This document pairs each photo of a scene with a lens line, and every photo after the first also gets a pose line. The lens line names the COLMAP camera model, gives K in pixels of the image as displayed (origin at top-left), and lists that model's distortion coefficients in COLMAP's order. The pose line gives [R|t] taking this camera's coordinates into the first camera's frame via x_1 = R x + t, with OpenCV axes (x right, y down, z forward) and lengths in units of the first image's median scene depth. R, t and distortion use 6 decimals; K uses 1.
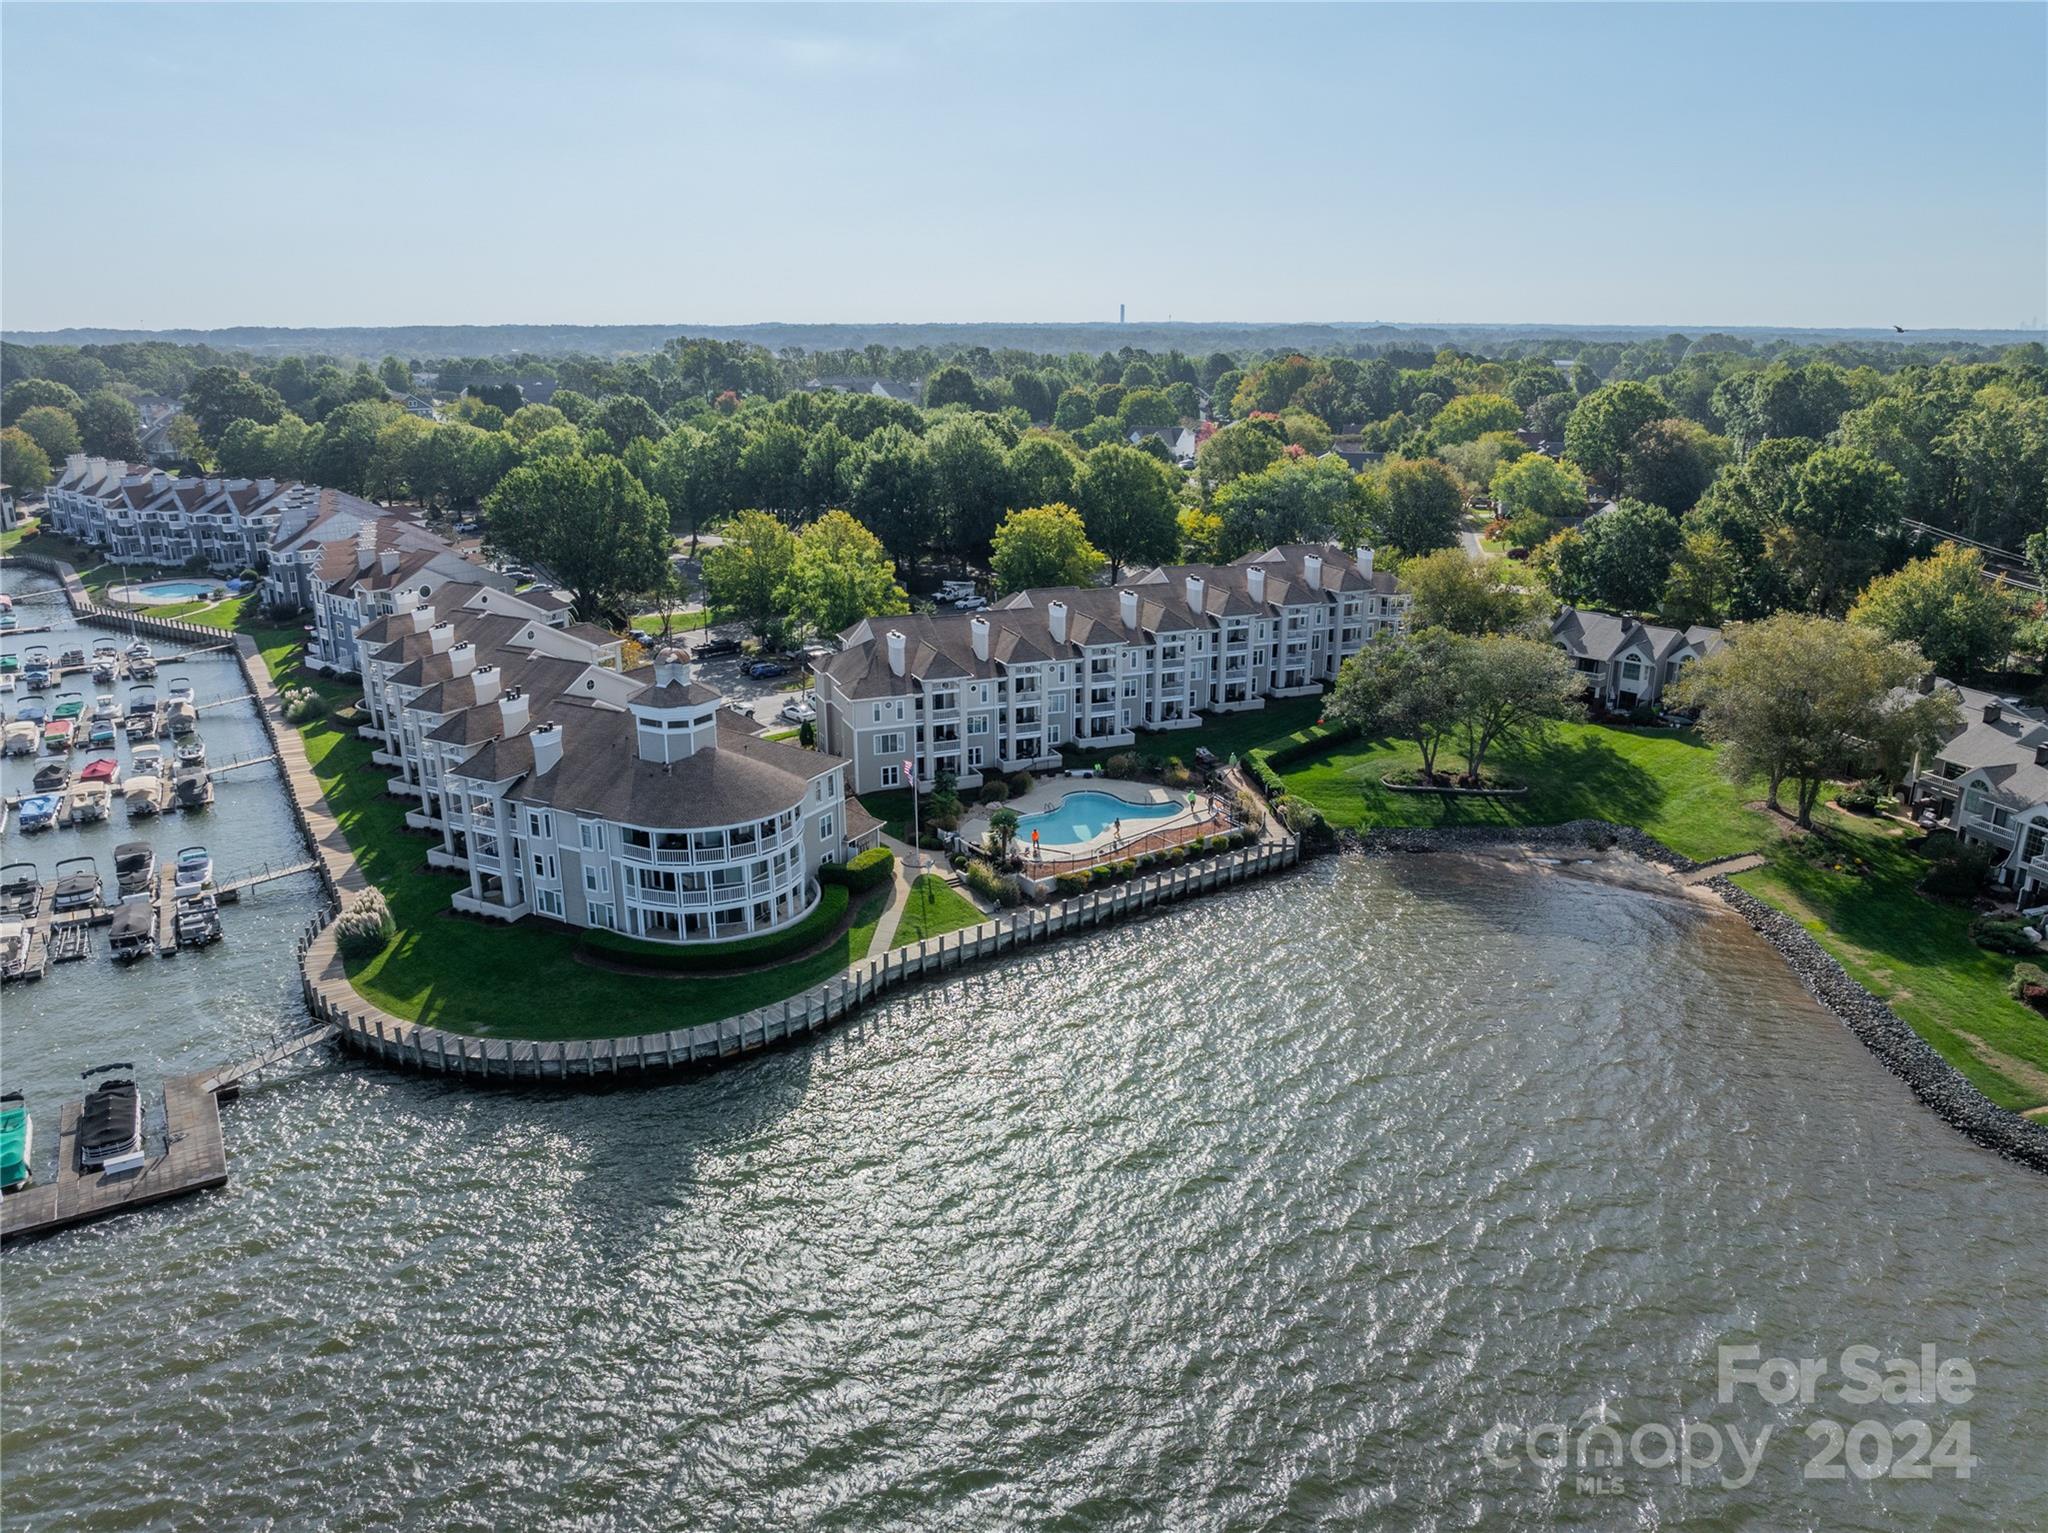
lens RADIAL K [[1441.5, 0, 1024.0], [0, 1441.5, 766.5], [0, 0, 1]] dist [-0.037103, 0.004271]
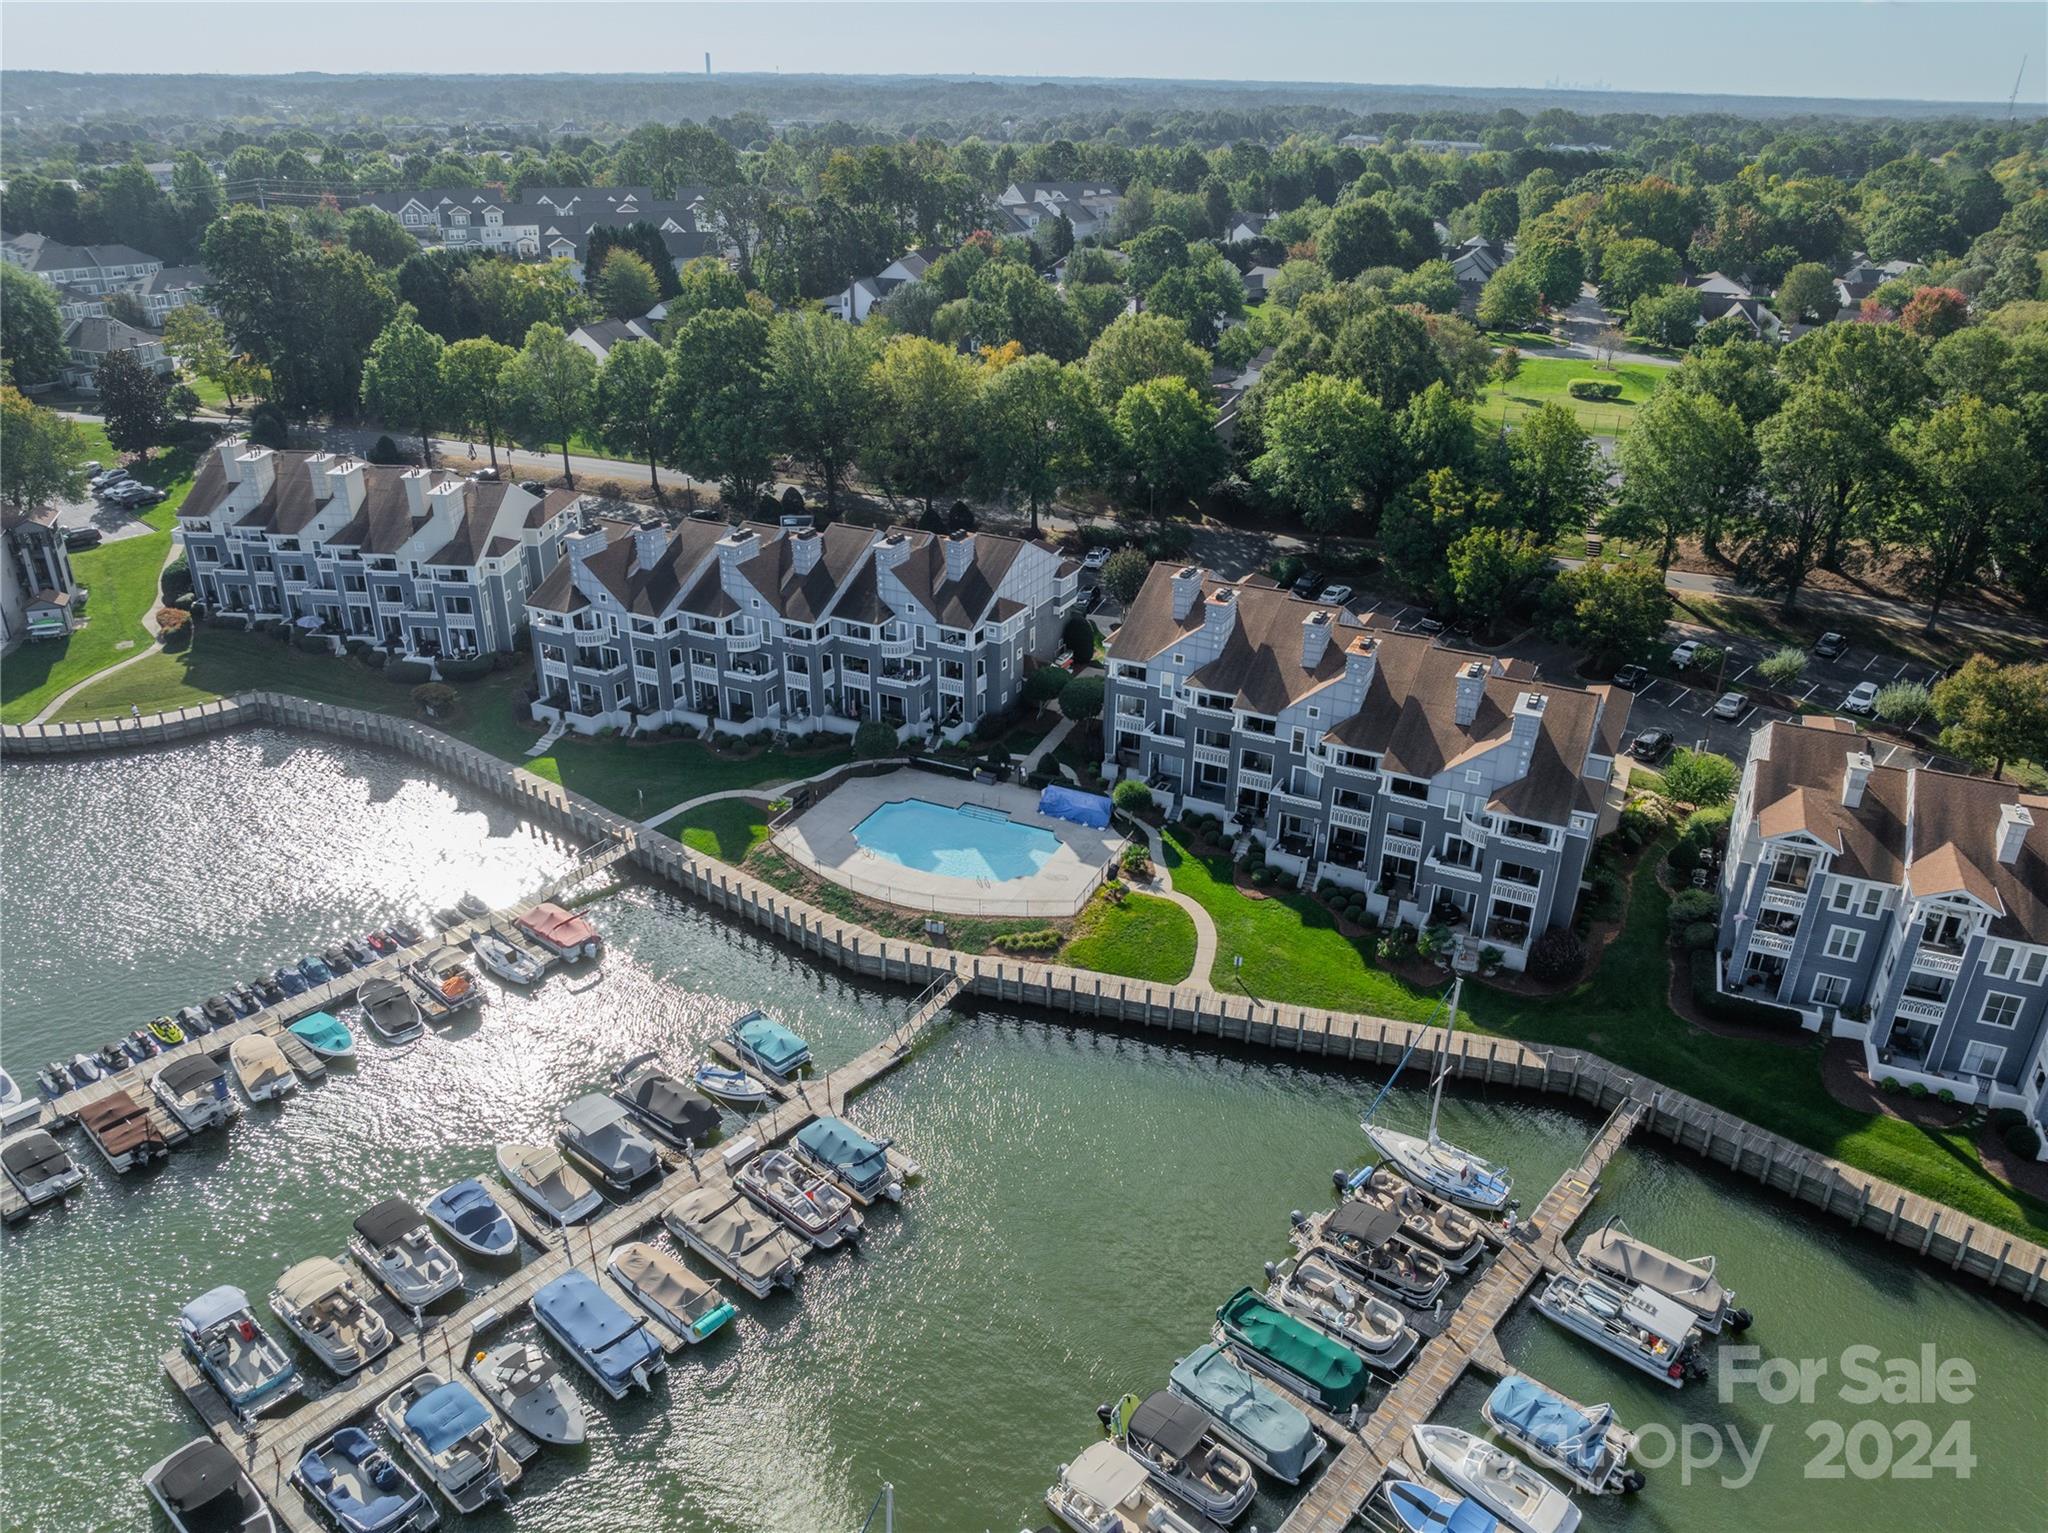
lens RADIAL K [[1441.5, 0, 1024.0], [0, 1441.5, 766.5], [0, 0, 1]] dist [-0.037103, 0.004271]
pose [[0.961291, -0.105093, 0.254706, -1.225249], [0.065428, 0.985028, 0.159496, -0.385349], [-0.267655, -0.136657, 0.953774, 1.021057]]
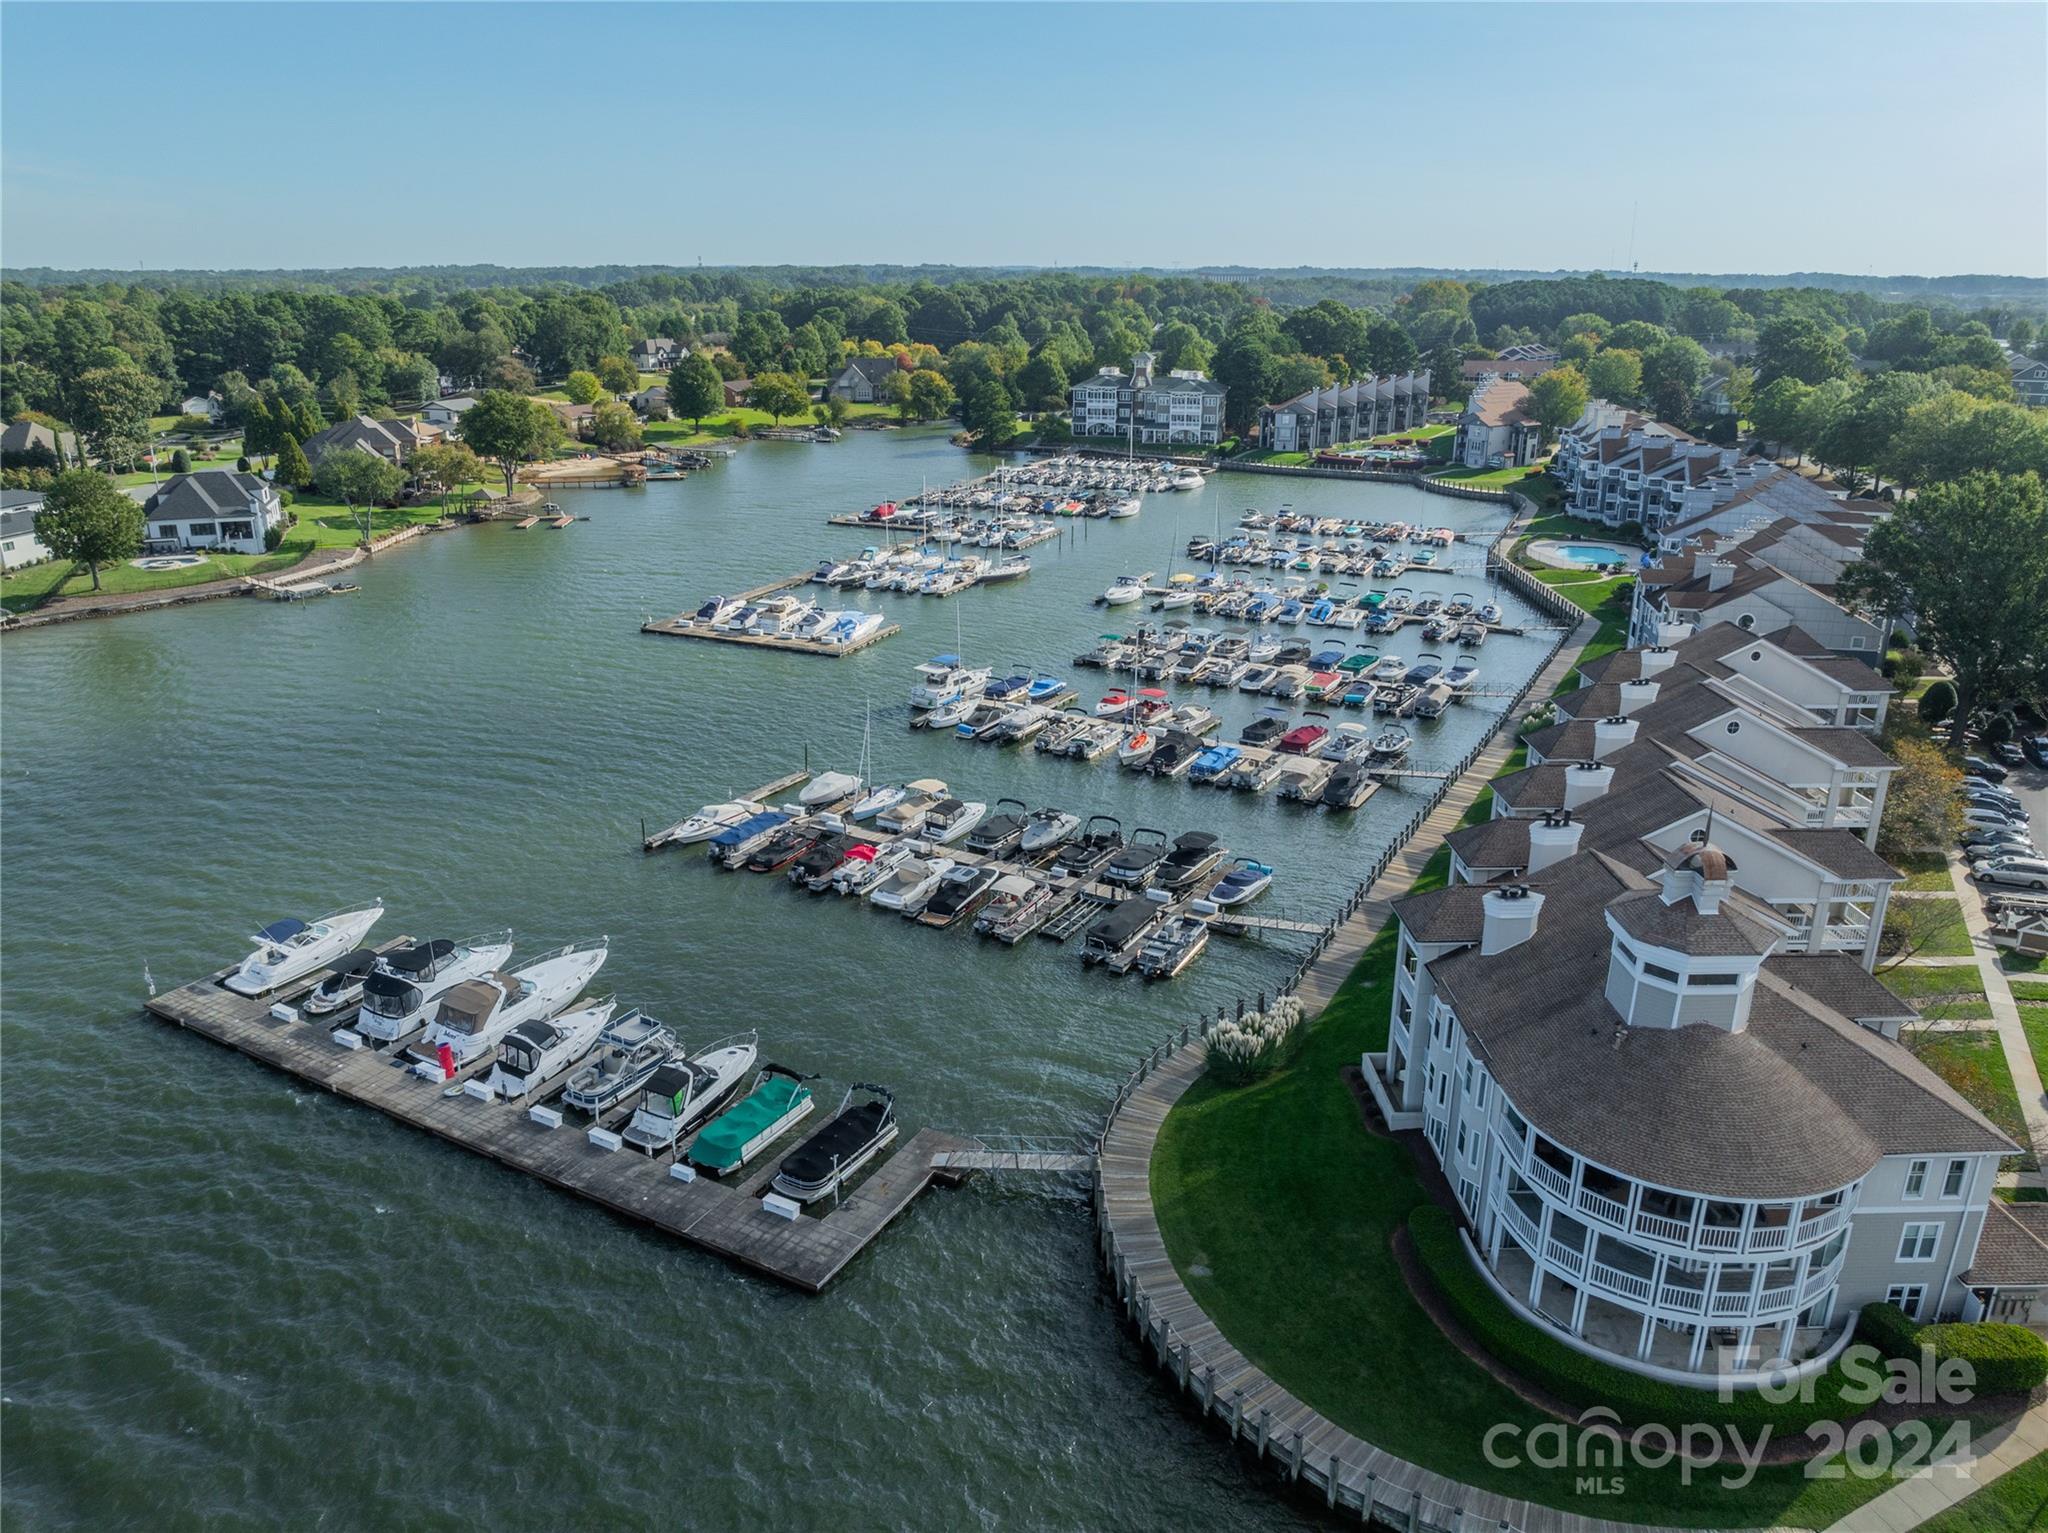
lens RADIAL K [[1441.5, 0, 1024.0], [0, 1441.5, 766.5], [0, 0, 1]] dist [-0.037103, 0.004271]
pose [[0.494000, 0.286369, -0.820949, 0.065880], [-0.257356, 0.950053, 0.176542, -0.109076], [0.830501, 0.124064, 0.543025, 0.338583]]
